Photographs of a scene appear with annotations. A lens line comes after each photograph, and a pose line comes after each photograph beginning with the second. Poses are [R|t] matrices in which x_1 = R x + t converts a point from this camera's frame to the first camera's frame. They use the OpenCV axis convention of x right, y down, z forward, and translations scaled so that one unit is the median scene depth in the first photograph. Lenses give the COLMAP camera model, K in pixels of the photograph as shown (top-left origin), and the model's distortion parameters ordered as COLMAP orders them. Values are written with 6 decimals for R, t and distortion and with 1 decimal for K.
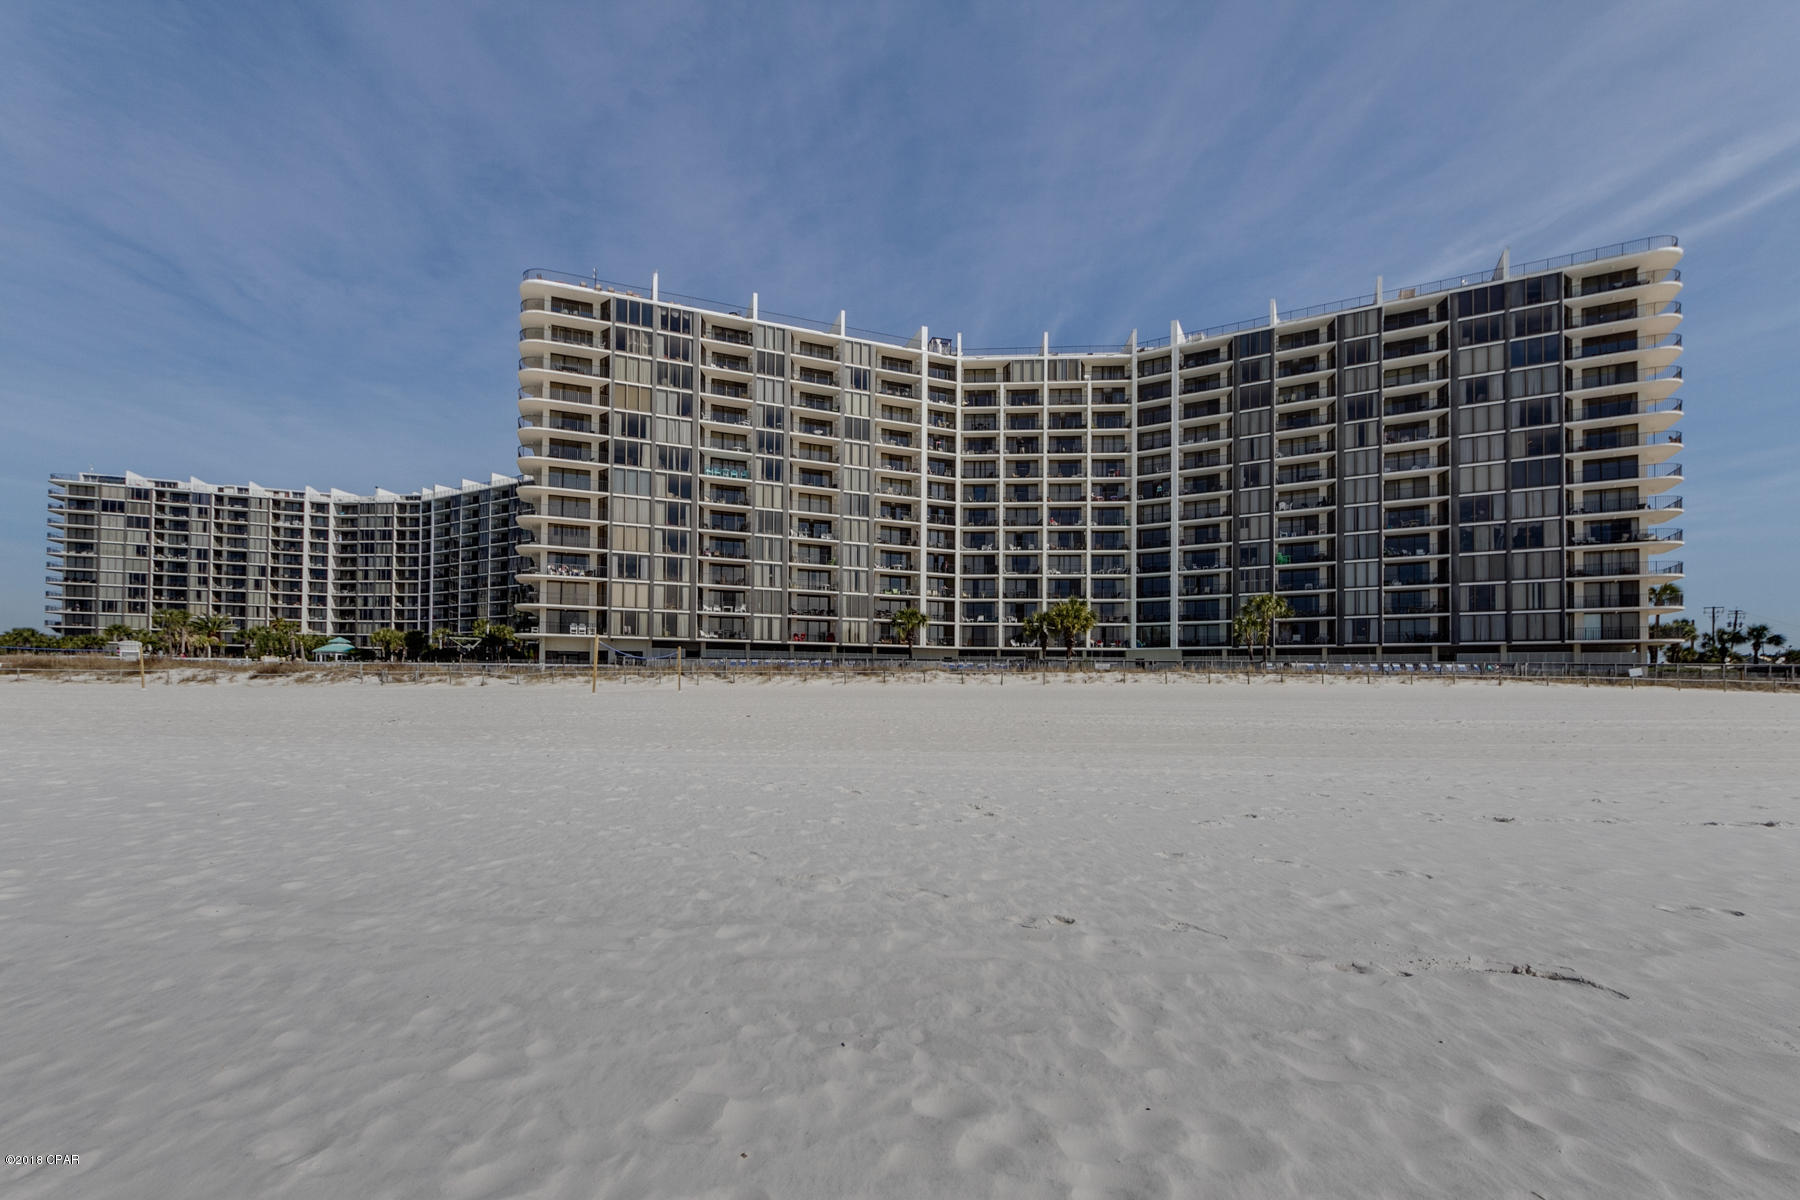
lens RADIAL K [[680.8, 0, 824.7], [0, 680.8, 668.1], [0, 0, 1]] dist [0.000091, 0.001110]
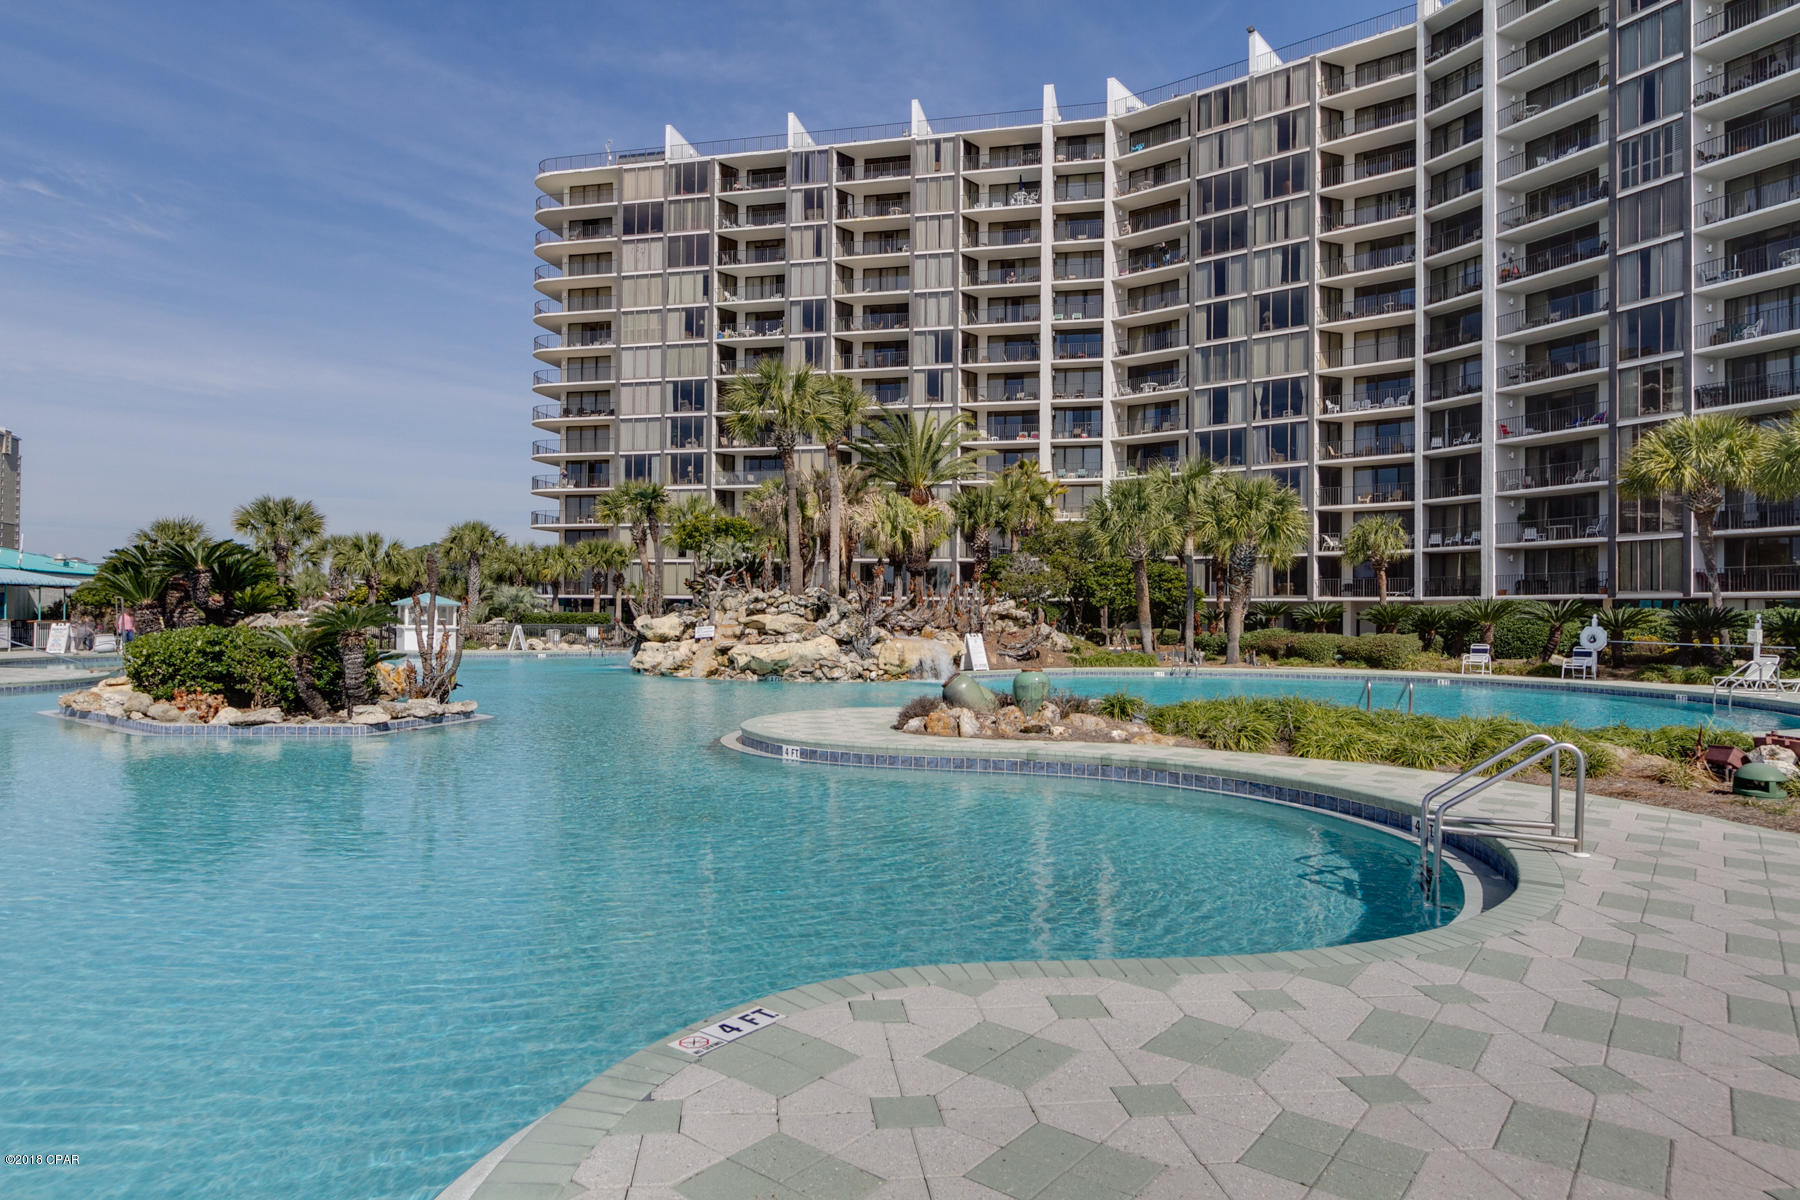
lens RADIAL K [[1063.0, 0, 903.5], [0, 1063.0, 606.3], [0, 0, 1]] dist [0.010867, -0.007671]
pose [[0.835912, -0.006541, -0.548825, -0.555789], [0.006840, 0.999975, -0.001500, -0.007843], [0.548821, -0.002500, 0.835936, 0.542527]]
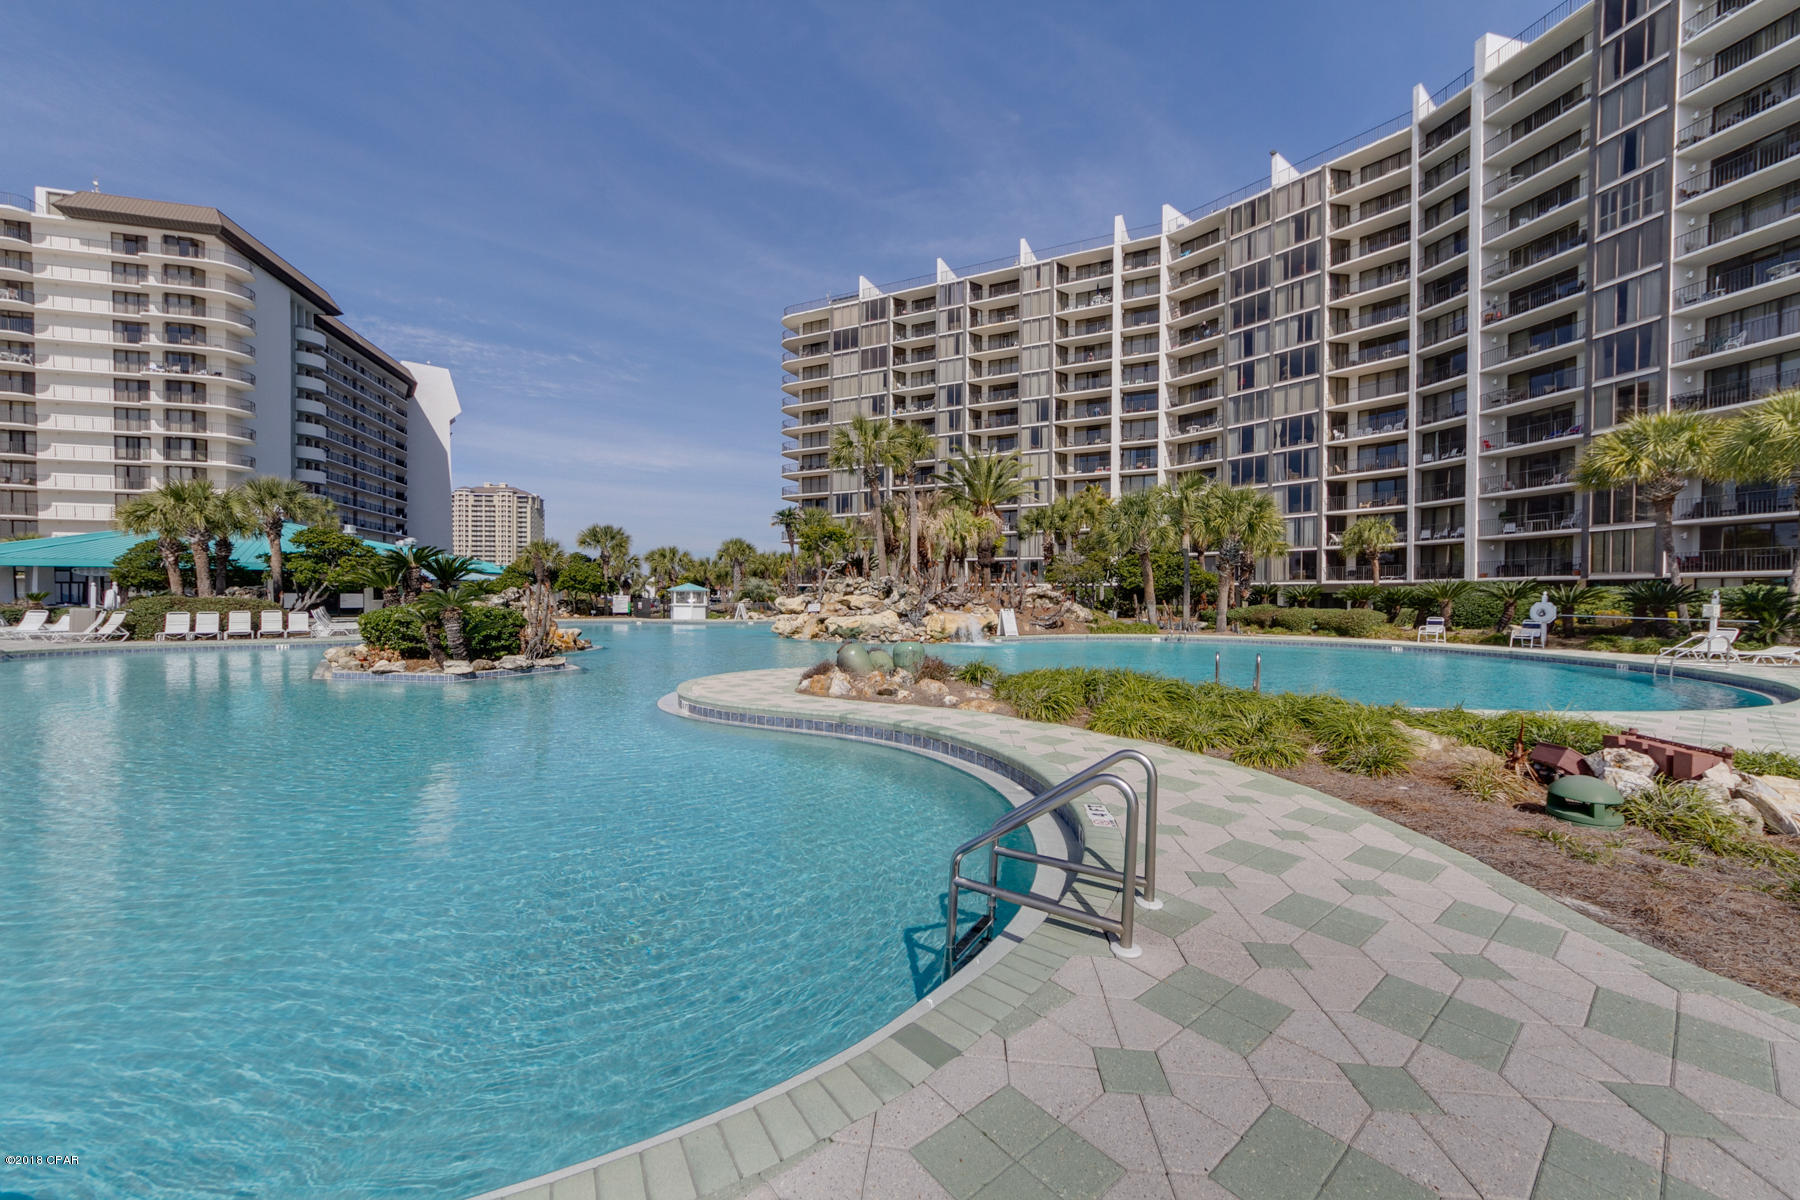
lens RADIAL K [[680.8, 0, 904.1], [0, 680.8, 606.8], [0, 0, 1]] dist [0.000091, 0.001110]
pose [[0.694640, 0.004622, -0.719342, -0.545923], [0.012559, 0.999749, 0.018552, -0.006820], [0.719248, -0.021921, 0.694408, 0.585988]]
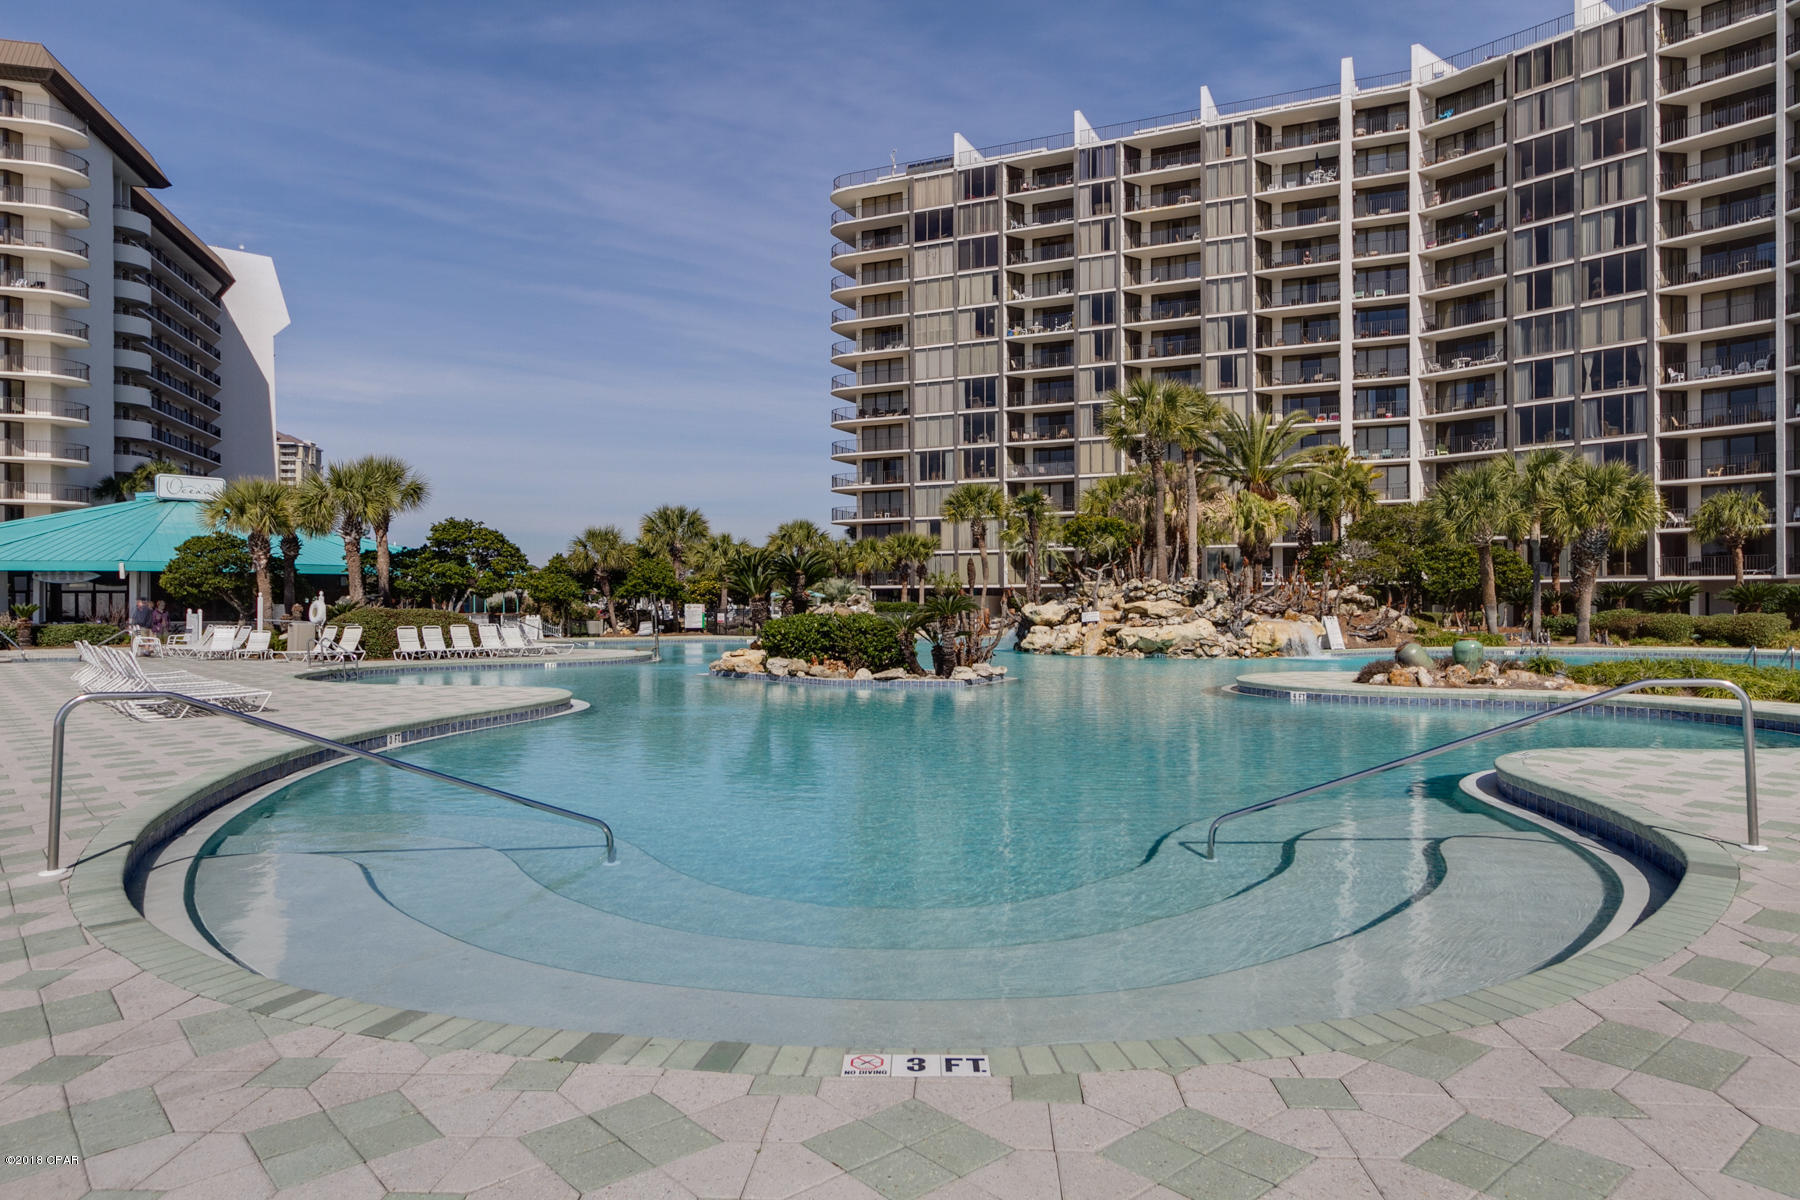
lens RADIAL K [[1123.9, 0, 908.6], [0, 1123.9, 608.5], [0, 0, 1]] dist [0.000397, 0.006604]
pose [[0.712249, -0.008229, -0.701879, -0.553777], [0.020091, 0.999761, 0.008666, -0.008401], [0.701639, -0.020274, 0.712244, 0.476901]]
